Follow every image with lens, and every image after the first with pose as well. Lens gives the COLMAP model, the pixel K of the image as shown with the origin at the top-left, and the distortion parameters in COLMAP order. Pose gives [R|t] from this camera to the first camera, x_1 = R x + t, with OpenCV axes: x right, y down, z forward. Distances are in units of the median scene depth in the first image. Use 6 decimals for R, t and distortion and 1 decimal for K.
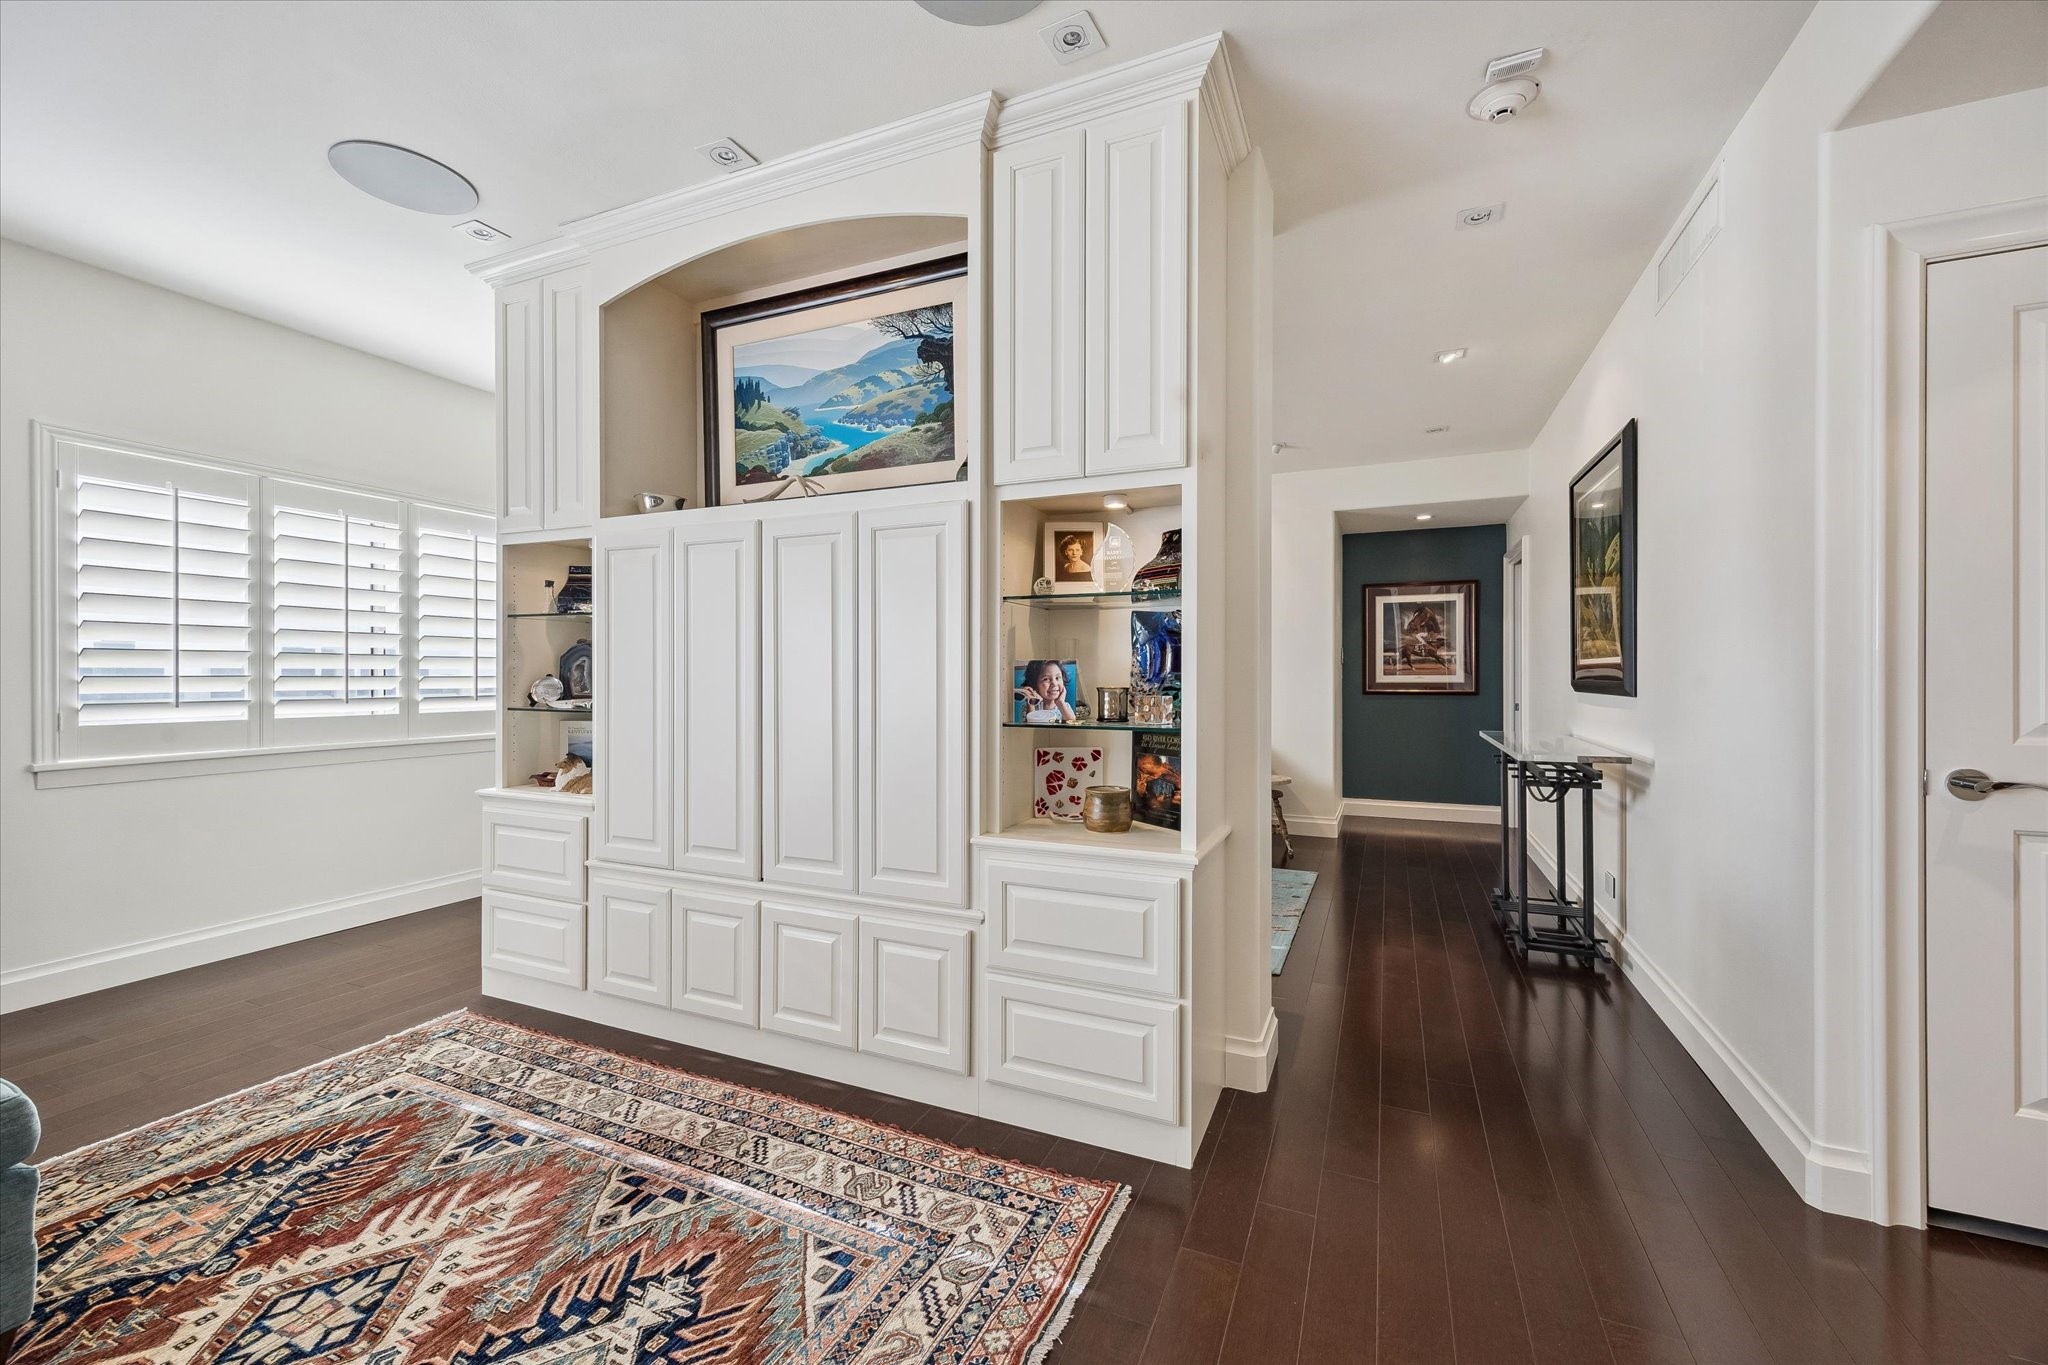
lens RADIAL K [[795.4, 0, 1071.2], [0, 795.4, 670.6], [0, 0, 1]] dist [-0.001349, -0.000450]
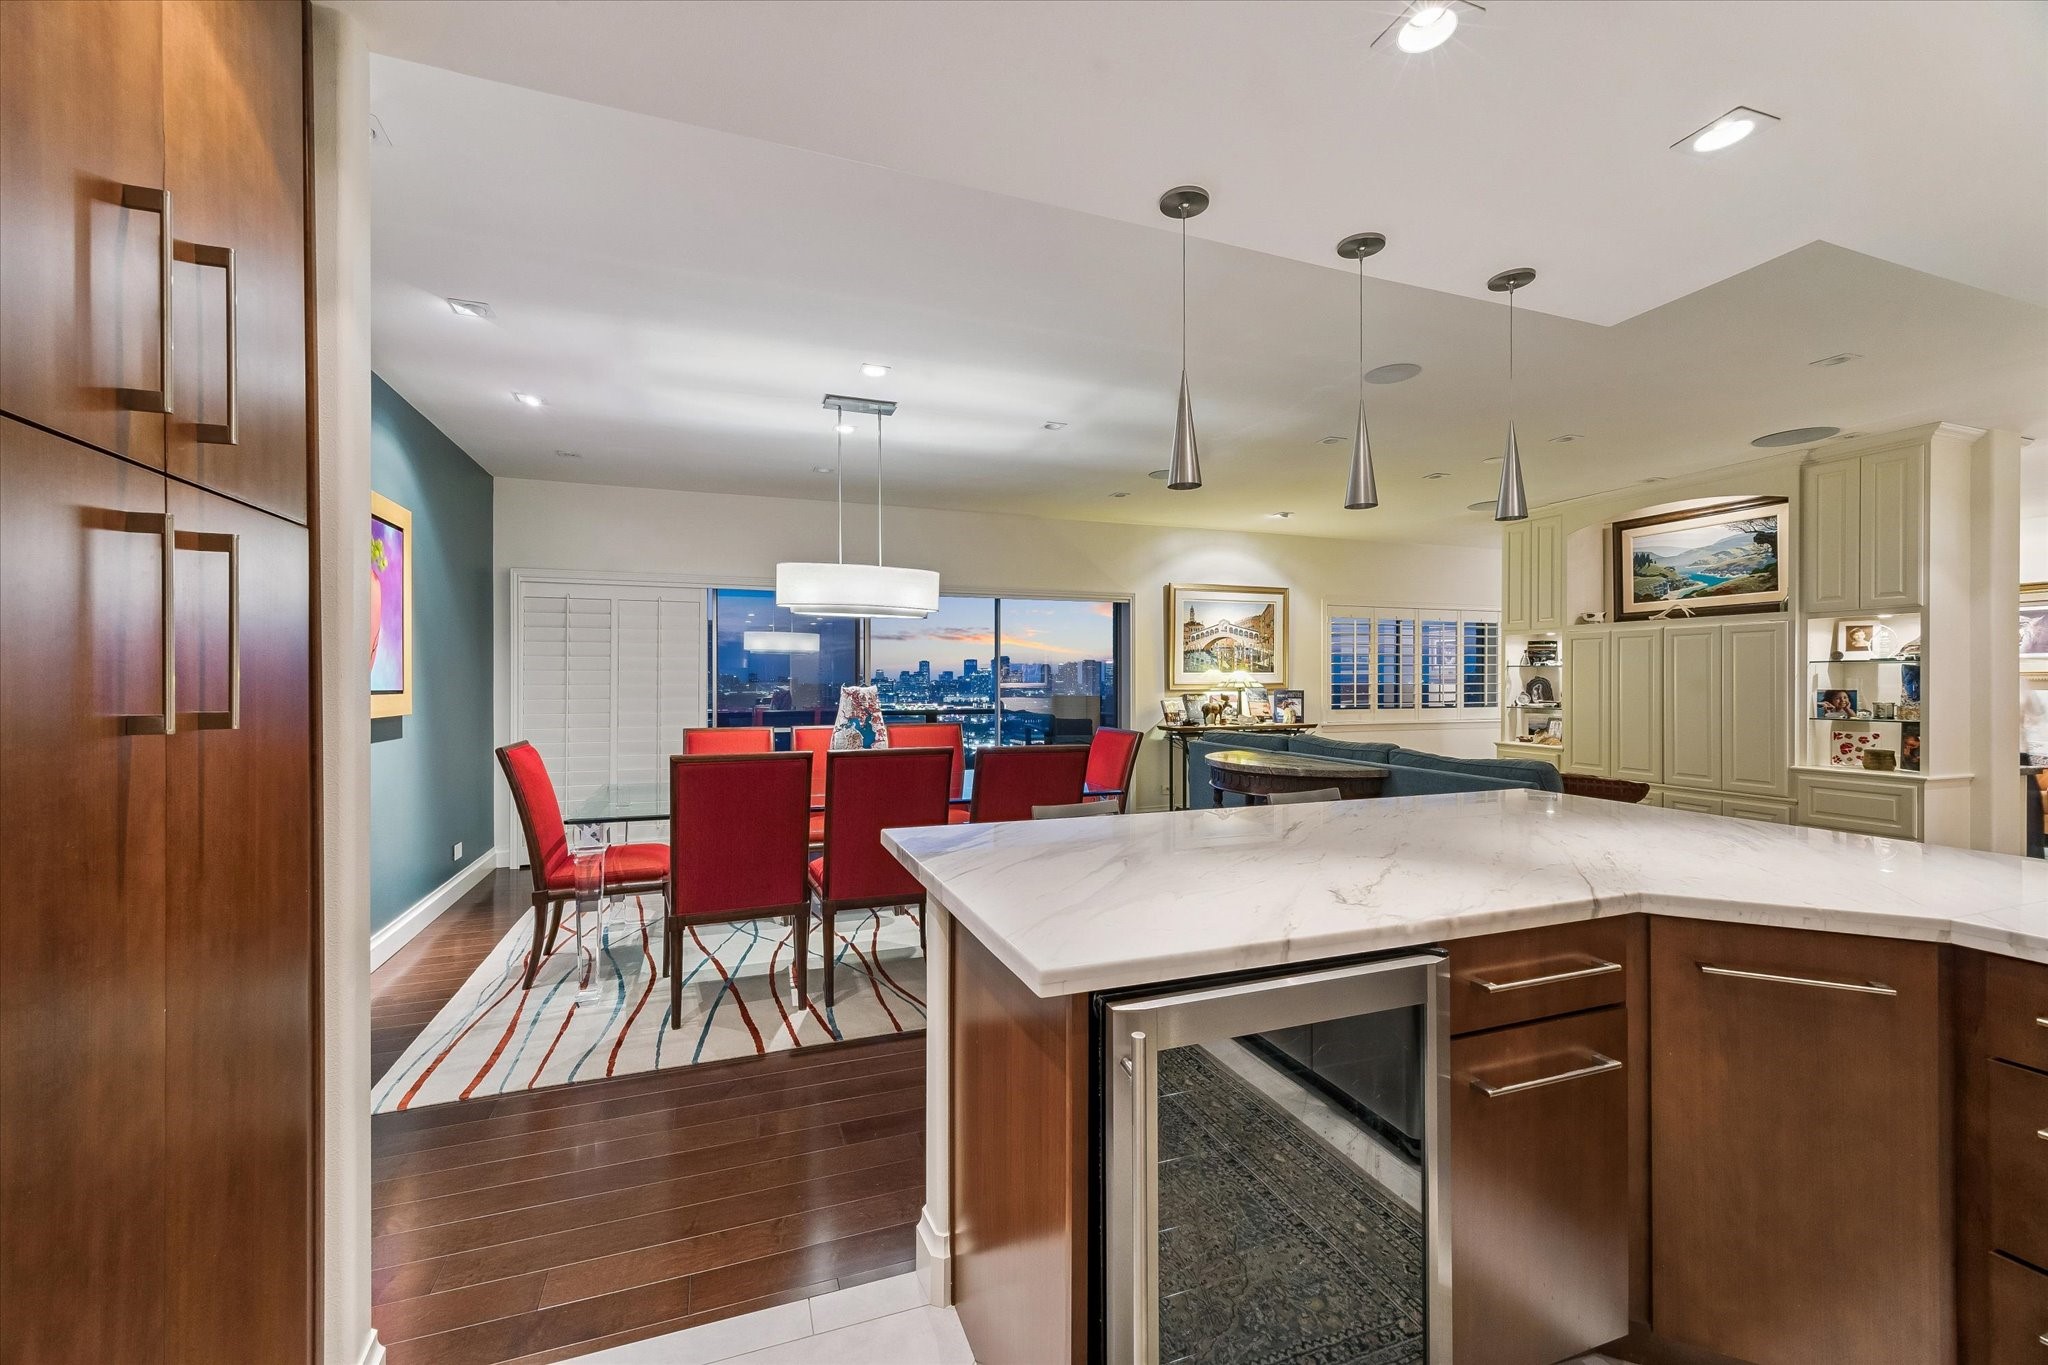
lens RADIAL K [[795.4, 0, 1032.5], [0, 795.4, 684.3], [0, 0, 1]] dist [-0.001349, -0.000450]
pose [[0.654096, 0.000805, -0.756411, 0.151373], [0.001164, 0.999997, 0.002071, -0.029610], [0.756410, -0.002236, 0.654094, -1.871294]]
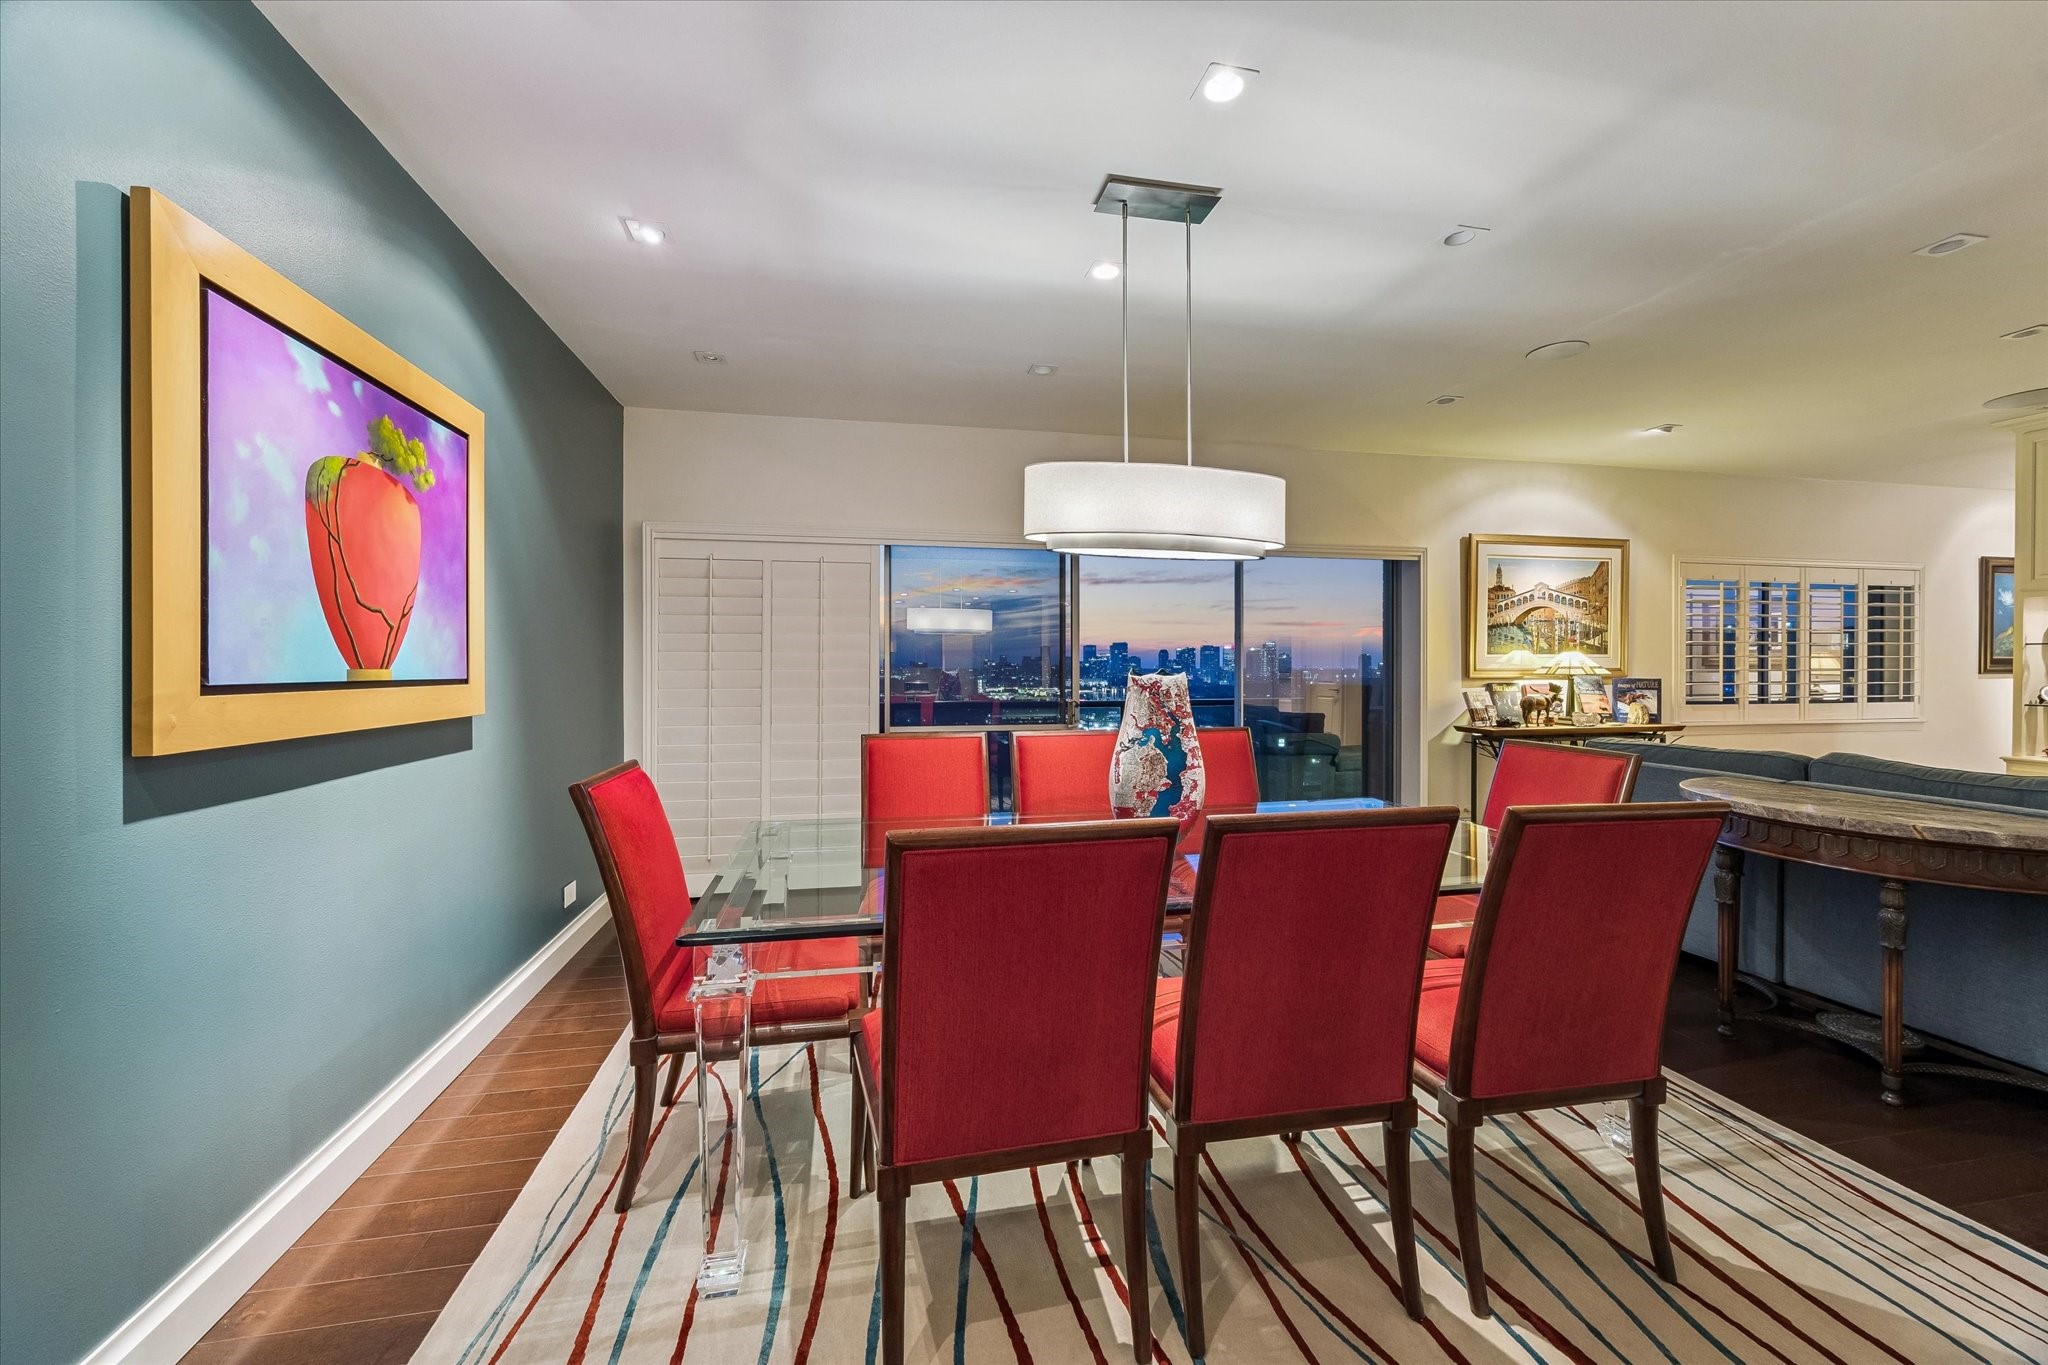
lens RADIAL K [[795.4, 0, 1051.1], [0, 795.4, 670.2], [0, 0, 1]] dist [-0.001349, -0.000450]
pose [[0.542244, 0.002735, -0.840216, -0.553781], [0.000261, 0.999994, 0.003423, -0.030598], [0.840221, -0.002075, 0.542240, -1.709153]]
